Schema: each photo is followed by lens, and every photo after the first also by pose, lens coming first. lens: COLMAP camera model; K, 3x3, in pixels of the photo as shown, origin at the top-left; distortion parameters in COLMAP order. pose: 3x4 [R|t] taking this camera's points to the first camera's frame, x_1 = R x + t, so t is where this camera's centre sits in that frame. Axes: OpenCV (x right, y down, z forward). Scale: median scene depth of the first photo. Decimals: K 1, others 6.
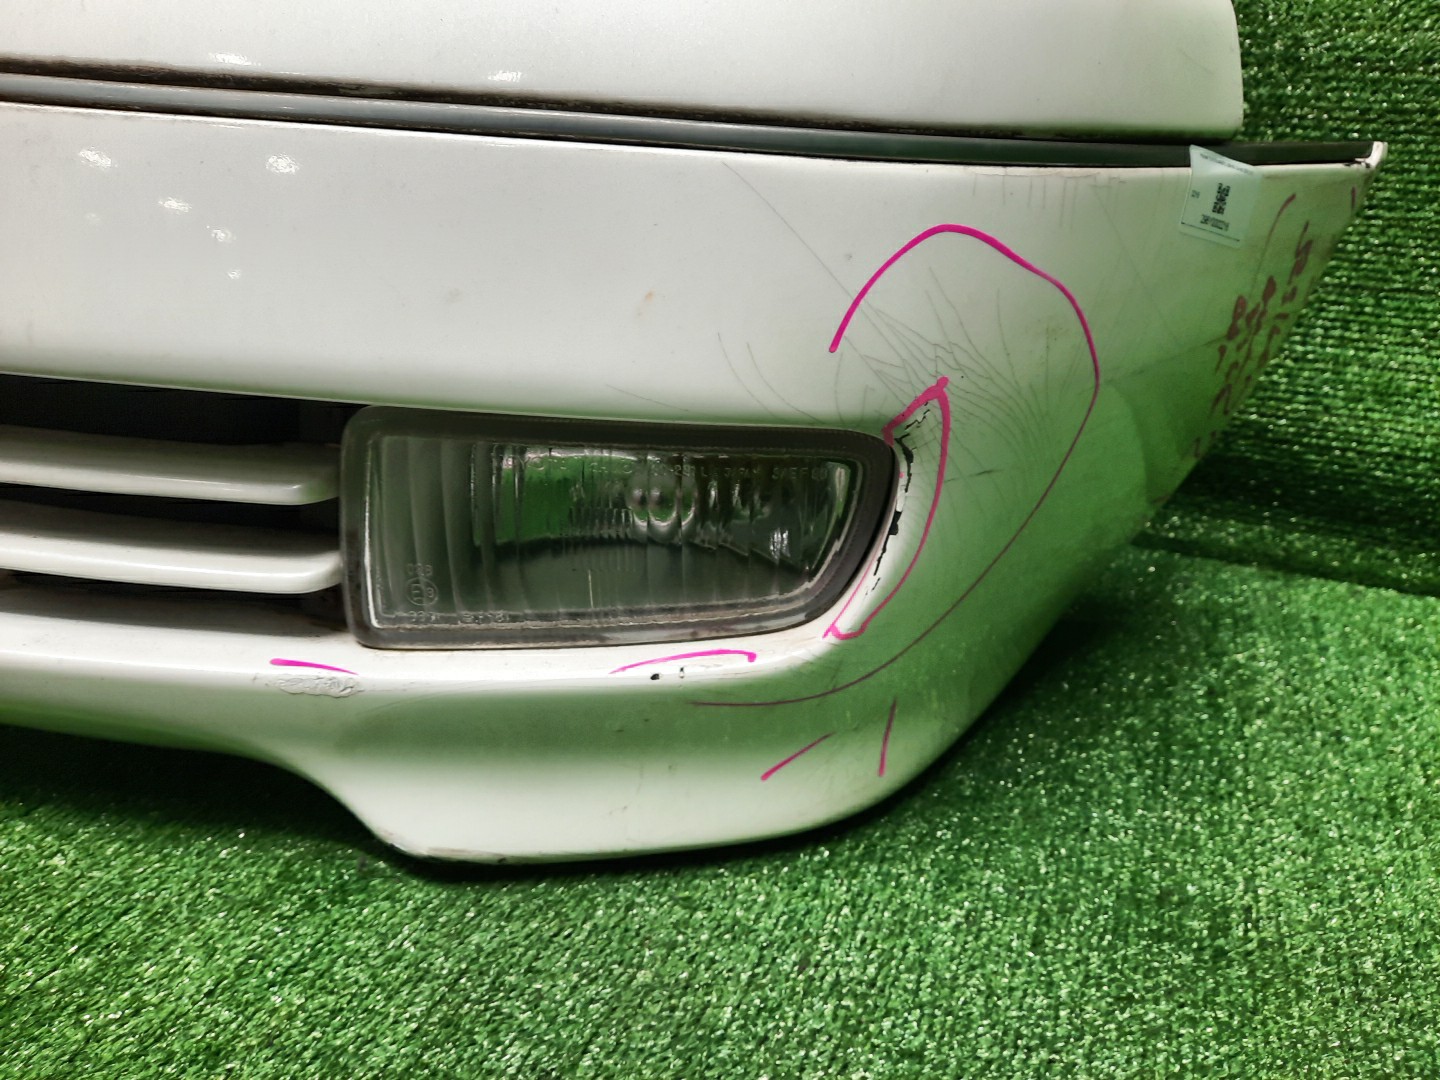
lens RADIAL K [[1088.3, 0, 720.0], [0, 1088.3, 540.0], [0, 0, 1]] dist [-0.002746, -0.003753]
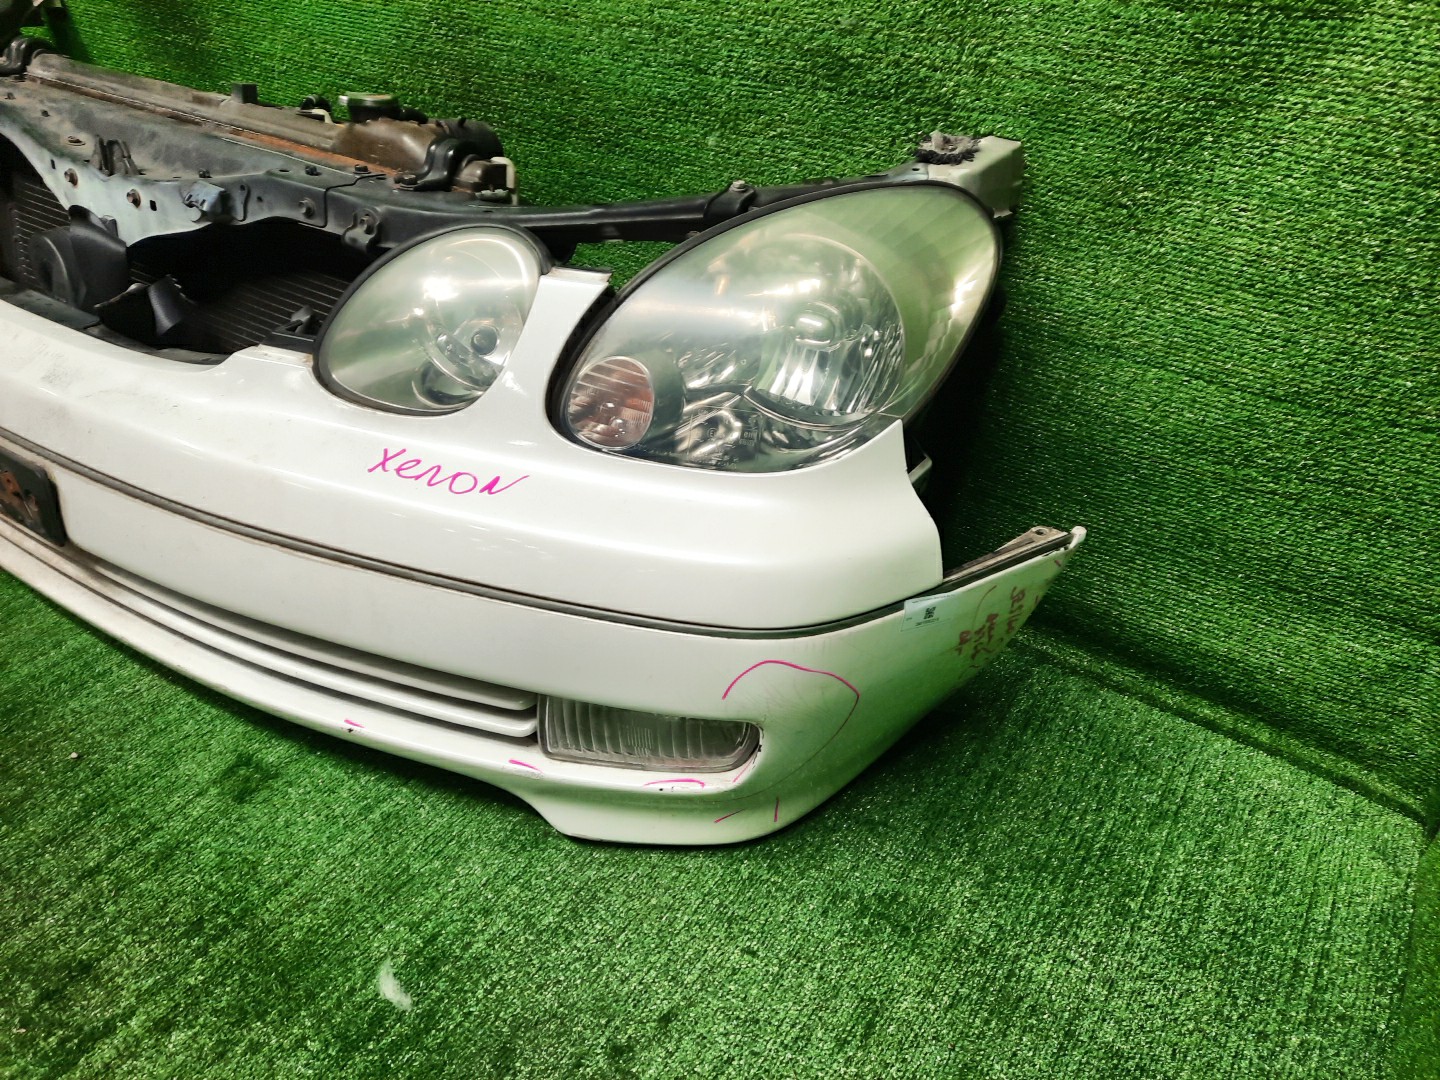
lens RADIAL K [[1040.8, 0, 720.0], [0, 1040.8, 540.0], [0, 0, 1]] dist [0.003805, 0.000873]
pose [[0.979446, 0.091566, -0.179723, 0.416705], [-0.054393, 0.977915, 0.201801, -0.857232], [0.194232, -0.187878, 0.962796, -1.042776]]
